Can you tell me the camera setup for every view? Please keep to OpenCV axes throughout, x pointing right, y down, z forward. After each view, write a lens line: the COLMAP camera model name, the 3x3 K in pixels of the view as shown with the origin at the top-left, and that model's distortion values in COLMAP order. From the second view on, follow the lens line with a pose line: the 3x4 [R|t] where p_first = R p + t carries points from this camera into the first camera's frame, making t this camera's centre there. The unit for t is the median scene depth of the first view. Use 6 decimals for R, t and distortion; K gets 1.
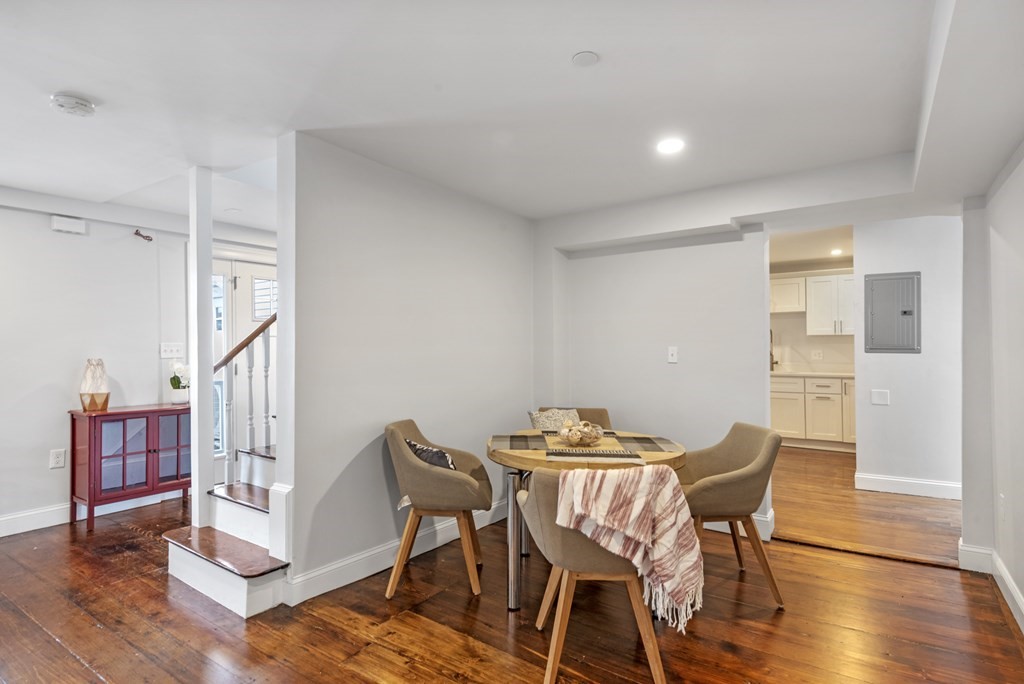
lens RADIAL K [[534.1, 0, 503.9], [0, 534.1, 338.7], [0, 0, 1]] dist [0.021334, -0.001226]
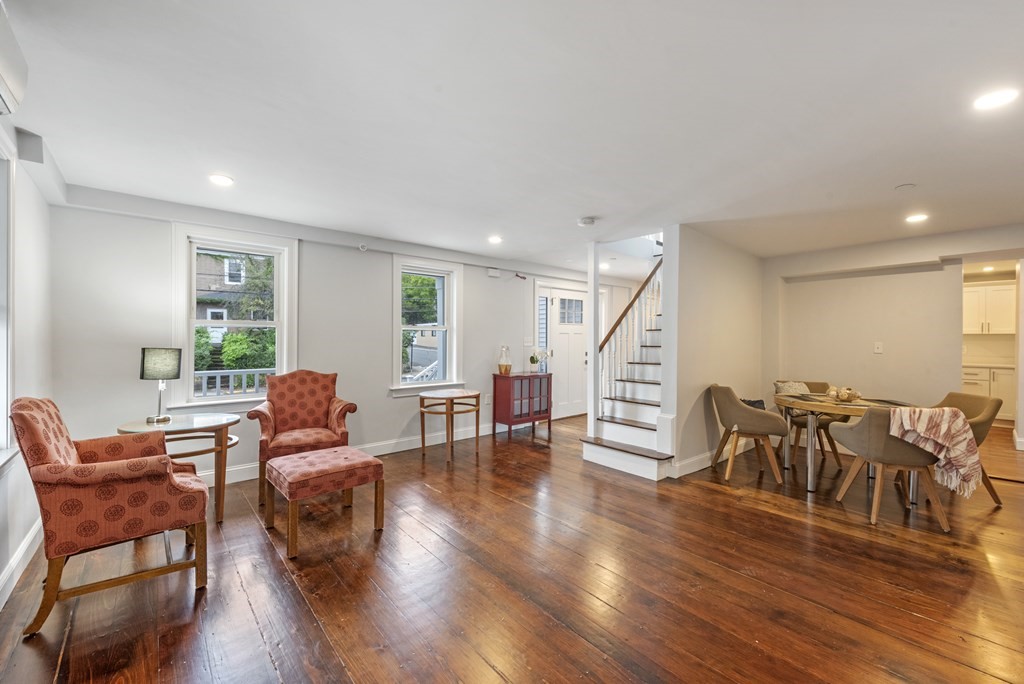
lens RADIAL K [[410.9, 0, 510.5], [0, 410.9, 339.5], [0, 0, 1]] dist [-0.000830, -0.000008]
pose [[0.972034, 0.008522, -0.234684, -0.577081], [-0.005118, 0.999873, 0.015113, -0.006568], [0.234783, -0.013489, 0.971954, -0.486017]]
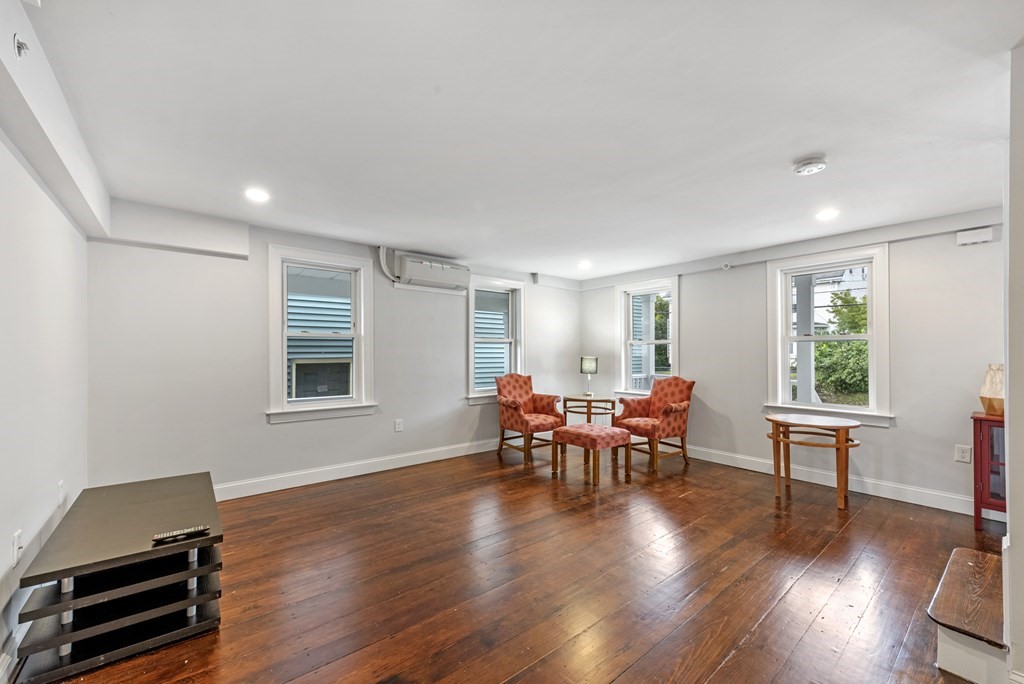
lens RADIAL K [[402.9, 0, 512.2], [0, 402.9, 353.0], [0, 0, 1]] dist [0.008671, -0.001104]
pose [[-0.261315, -0.001035, -0.965253, 0.281336], [0.008278, 0.999960, -0.003313, 0.017508], [0.965218, -0.008856, -0.261296, 0.466231]]
